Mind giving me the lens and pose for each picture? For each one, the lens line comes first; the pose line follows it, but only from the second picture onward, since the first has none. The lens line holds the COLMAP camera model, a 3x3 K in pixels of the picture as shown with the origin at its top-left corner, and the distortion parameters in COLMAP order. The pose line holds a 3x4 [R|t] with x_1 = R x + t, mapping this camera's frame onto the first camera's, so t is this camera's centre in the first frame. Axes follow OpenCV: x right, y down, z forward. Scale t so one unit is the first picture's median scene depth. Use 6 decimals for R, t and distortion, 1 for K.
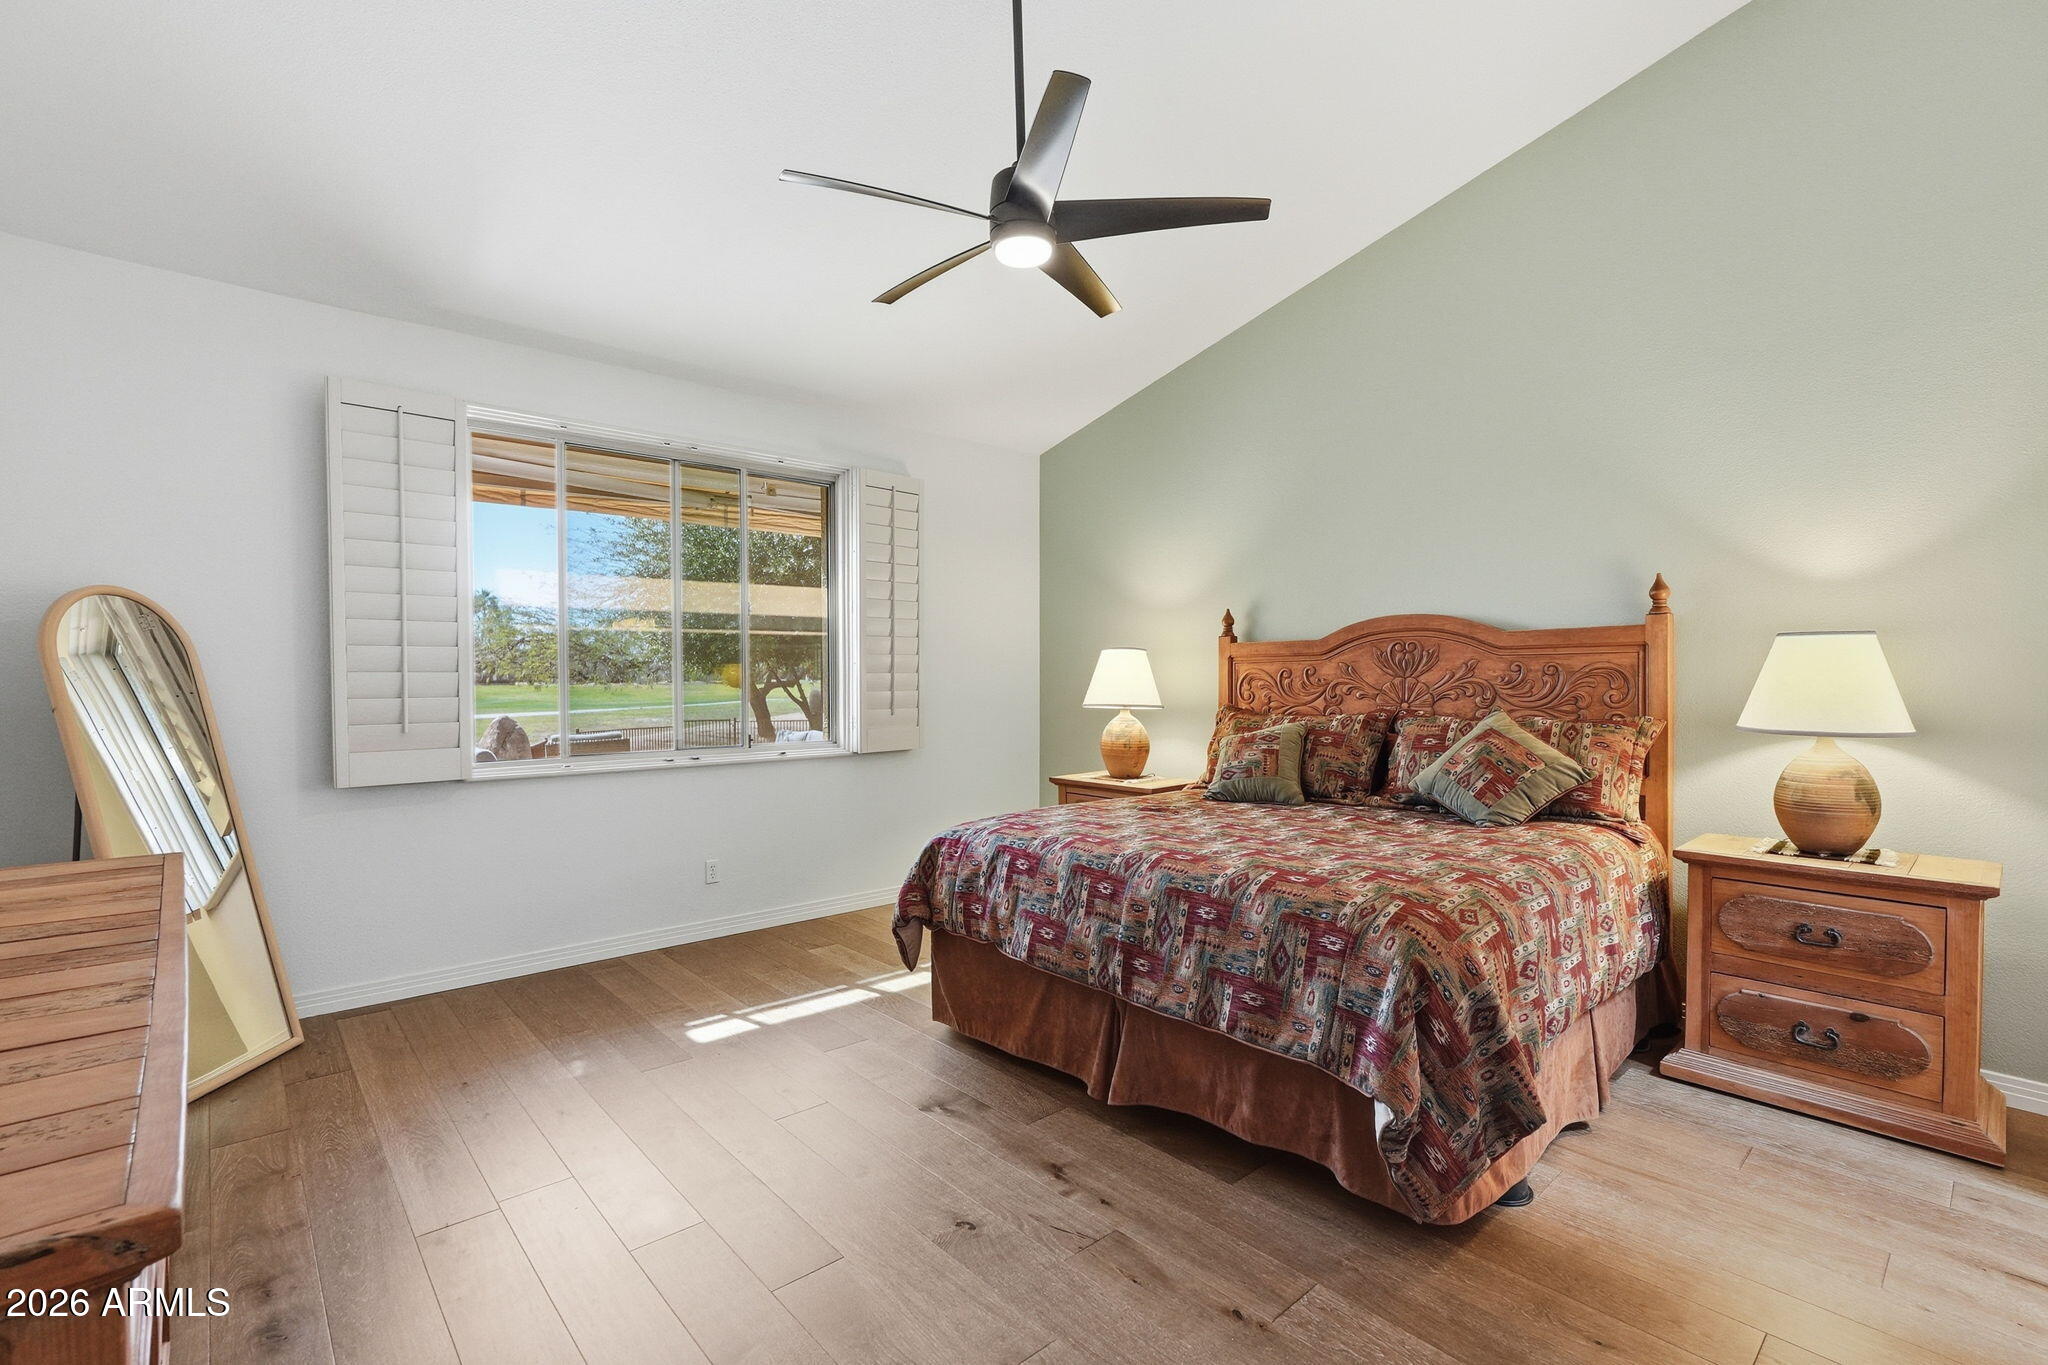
lens RADIAL K [[900.6, 0, 1012.6], [0, 900.6, 693.2], [0, 0, 1]] dist [0.001121, 0.000432]
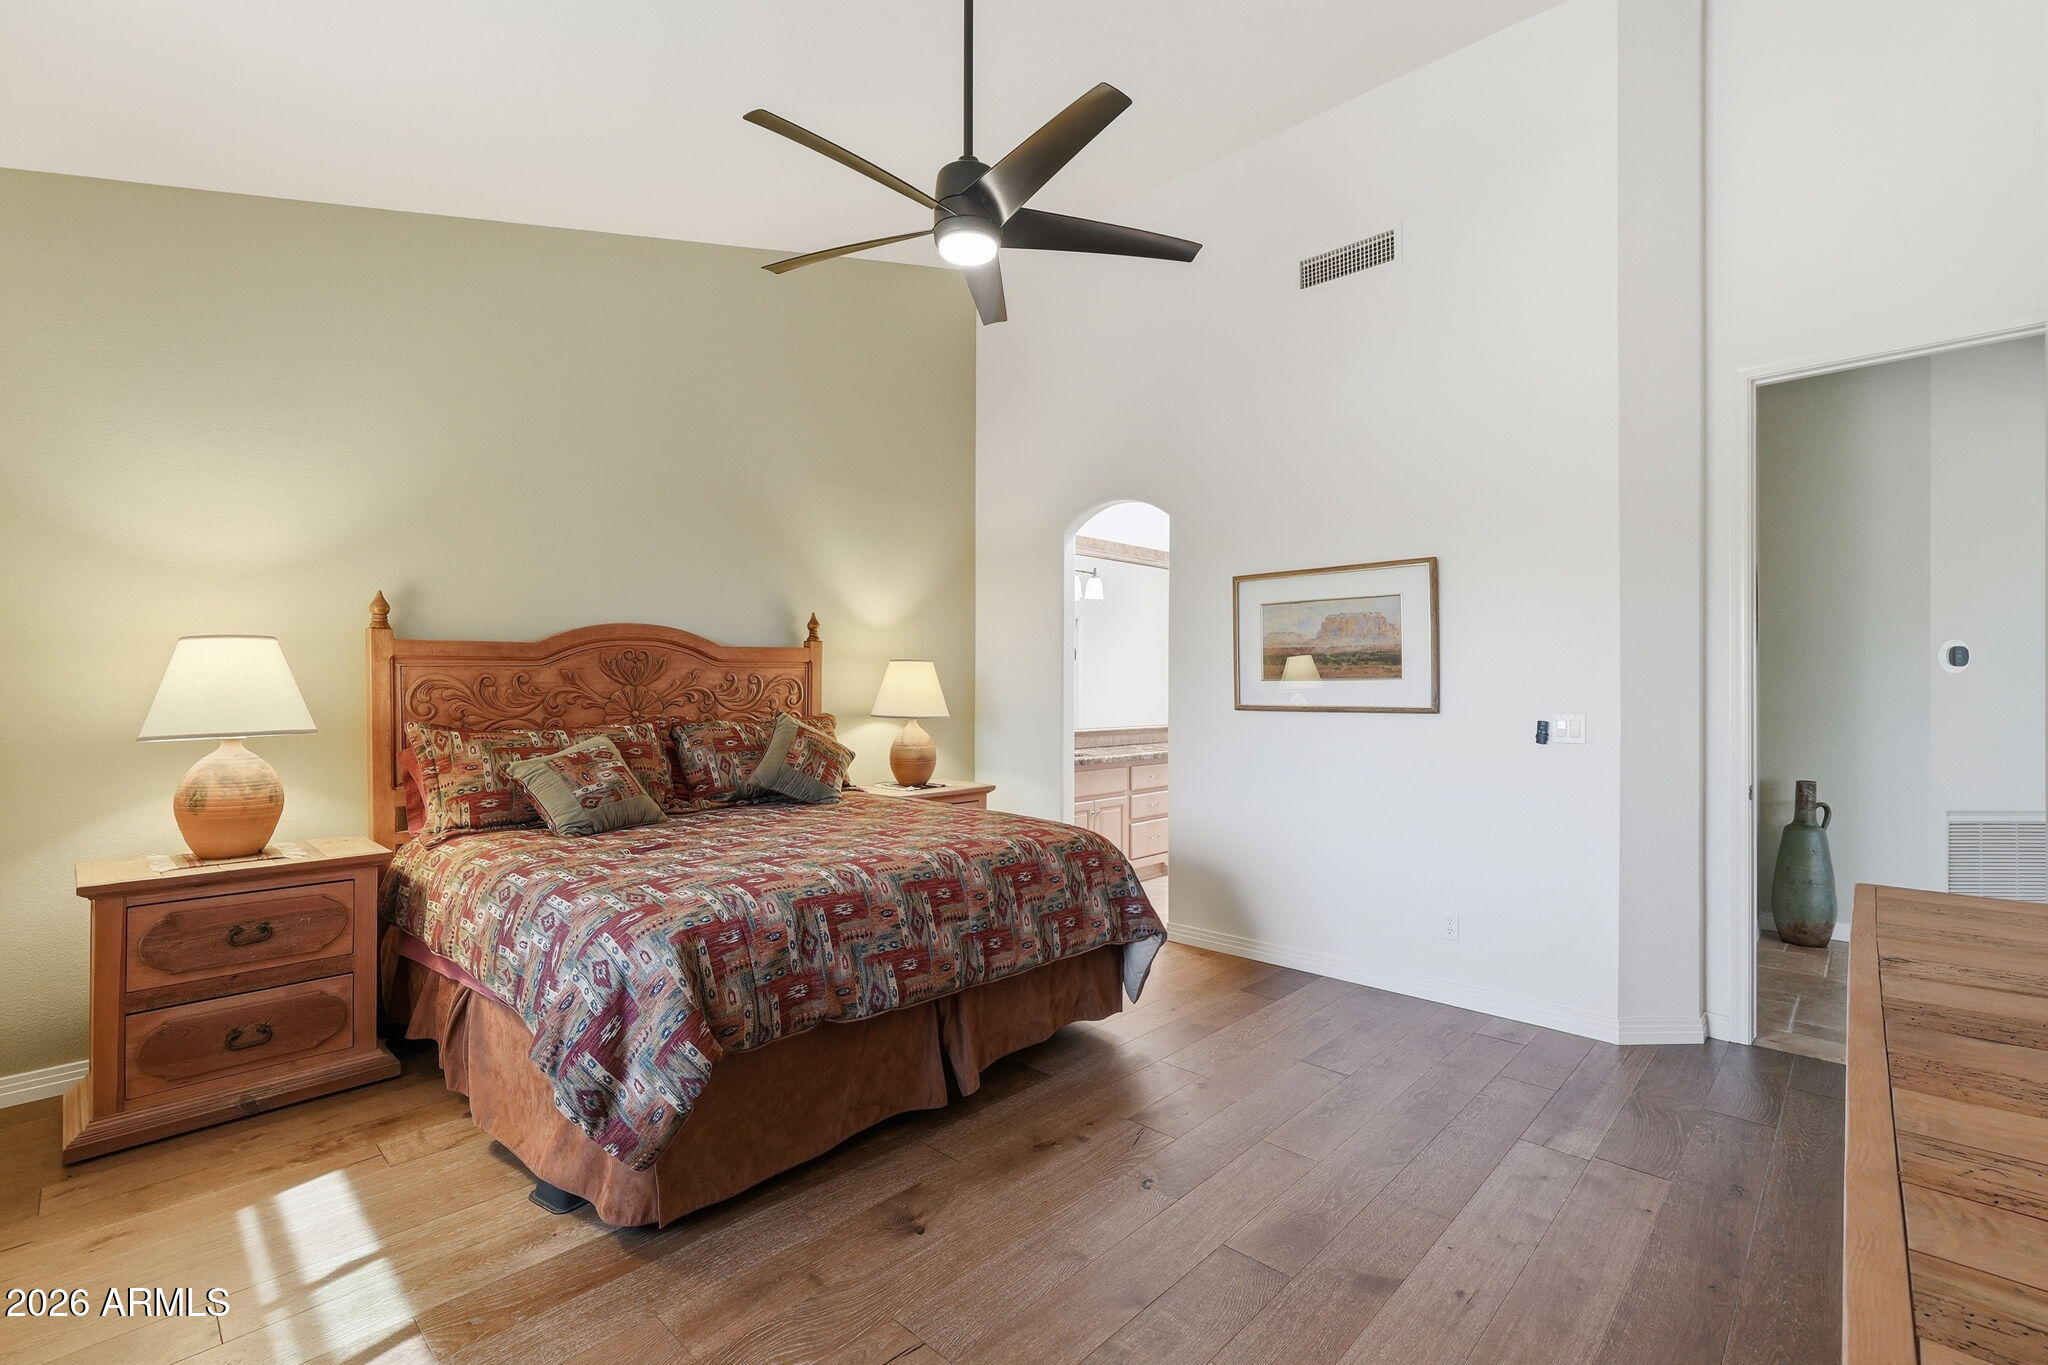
lens RADIAL K [[900.6, 0, 1011.0], [0, 900.6, 676.0], [0, 0, 1]] dist [0.001121, 0.000432]
pose [[-0.060533, 0.010707, 0.998109, -0.800227], [0.015178, 0.999837, -0.009805, -0.015924], [-0.998051, 0.014556, -0.060686, 0.852107]]
